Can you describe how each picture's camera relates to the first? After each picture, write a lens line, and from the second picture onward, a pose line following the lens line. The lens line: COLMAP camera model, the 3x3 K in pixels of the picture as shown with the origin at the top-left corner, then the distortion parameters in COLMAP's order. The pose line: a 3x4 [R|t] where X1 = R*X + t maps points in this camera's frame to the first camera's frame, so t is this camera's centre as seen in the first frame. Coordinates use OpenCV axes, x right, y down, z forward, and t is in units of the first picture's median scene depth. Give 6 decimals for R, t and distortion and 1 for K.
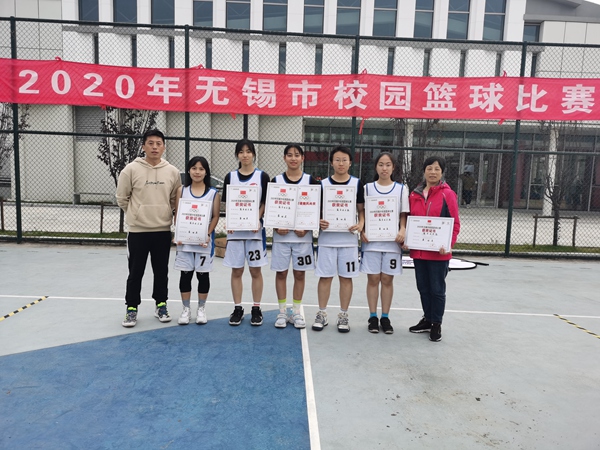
lens RADIAL K [[460.3, 0, 300.0], [0, 460.3, 225.0], [0, 0, 1]] dist [0.077327, -0.006094]
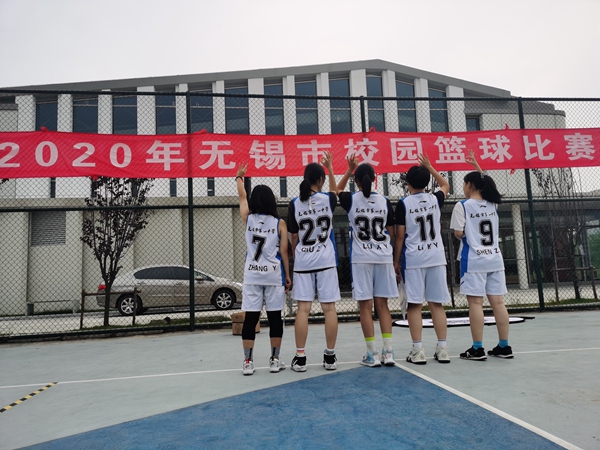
lens RADIAL K [[460.3, 0, 300.0], [0, 460.3, 225.0], [0, 0, 1]] dist [0.077327, -0.006094]
pose [[0.989962, -0.066661, 0.124628, -0.149347], [0.093963, 0.969111, -0.228023, 0.074173], [-0.105578, 0.237445, 0.965647, 0.120127]]
